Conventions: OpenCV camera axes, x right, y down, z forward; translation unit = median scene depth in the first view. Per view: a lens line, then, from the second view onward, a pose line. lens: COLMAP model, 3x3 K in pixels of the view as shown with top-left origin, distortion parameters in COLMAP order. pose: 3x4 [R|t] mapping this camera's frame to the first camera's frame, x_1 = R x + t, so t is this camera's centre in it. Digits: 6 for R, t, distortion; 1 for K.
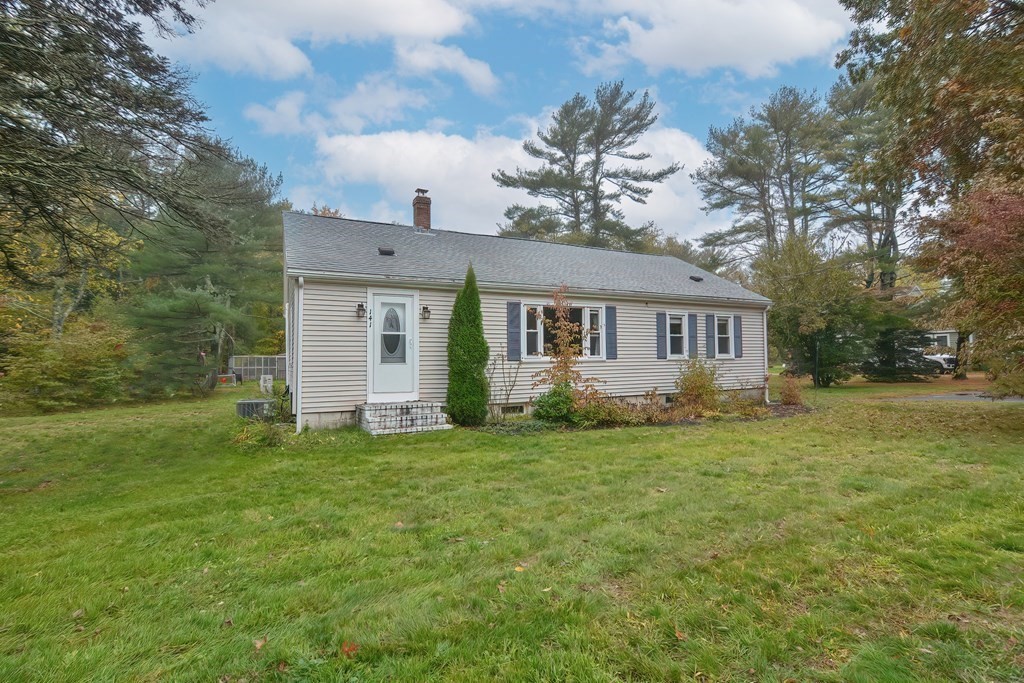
lens RADIAL K [[498.8, 0, 492.6], [0, 498.8, 341.2], [0, 0, 1]] dist [-0.021976, 0.006663]
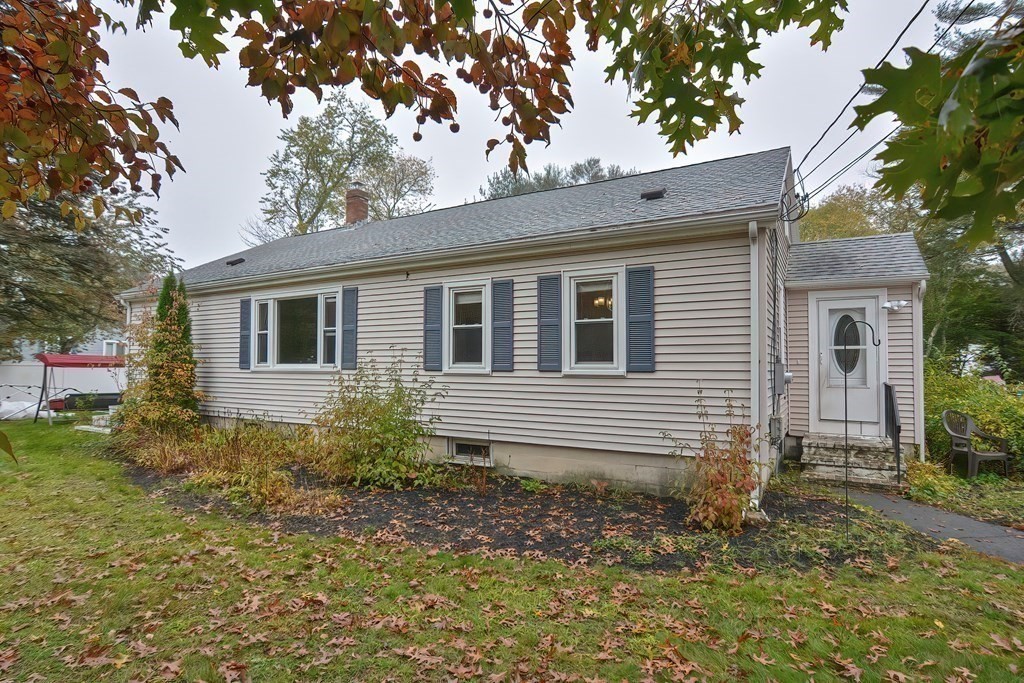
lens RADIAL K [[498.8, 0, 520.5], [0, 498.8, 339.9], [0, 0, 1]] dist [-0.021976, 0.006663]
pose [[0.577773, -0.024365, -0.815833, 0.840061], [0.024874, 0.999616, -0.012238, 0.010133], [0.815818, -0.013222, 0.578157, 0.760658]]
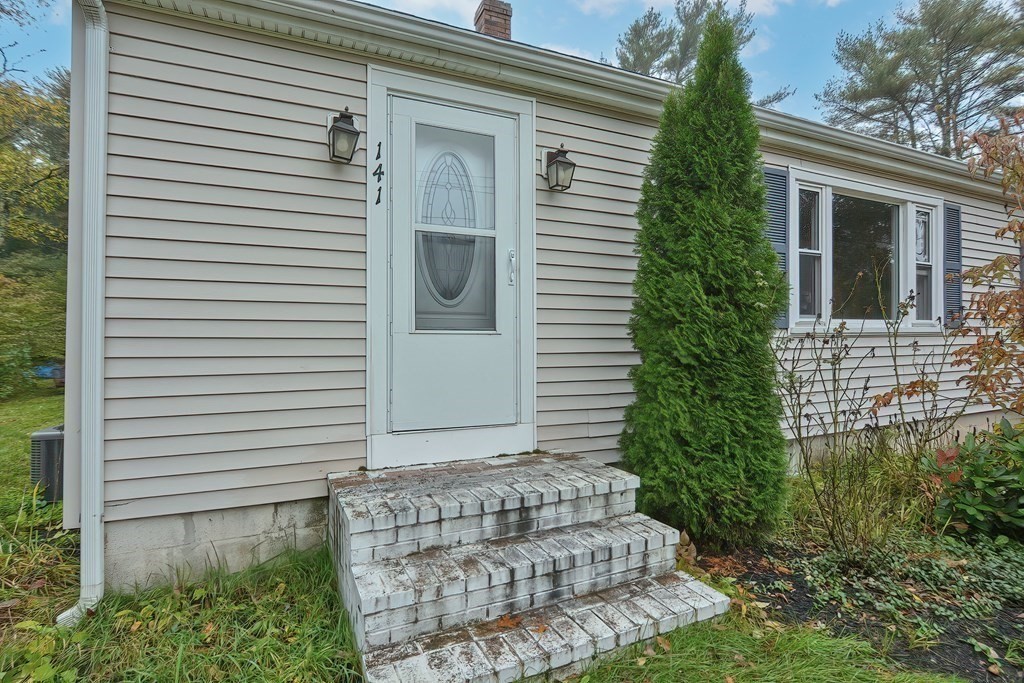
lens RADIAL K [[498.8, 0, 500.6], [0, 498.8, 336.8], [0, 0, 1]] dist [-0.021976, 0.006663]
pose [[0.999297, 0.003824, -0.037291, -0.122383], [-0.002751, 0.999582, 0.028782, 0.029397], [0.037385, -0.028659, 0.998890, 0.532363]]
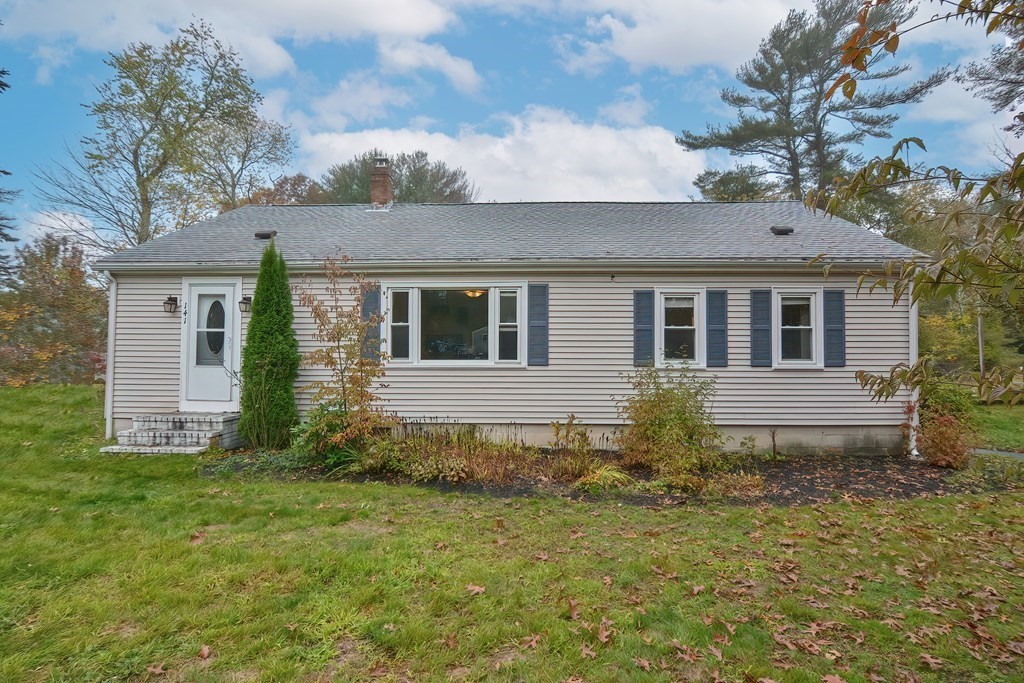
lens RADIAL K [[498.8, 0, 516.1], [0, 498.8, 339.8], [0, 0, 1]] dist [-0.021976, 0.006663]
pose [[0.876414, -0.000765, -0.481558, 0.494632], [0.004256, 0.999972, 0.006158, -0.001816], [0.481539, -0.007446, 0.876393, 0.392467]]
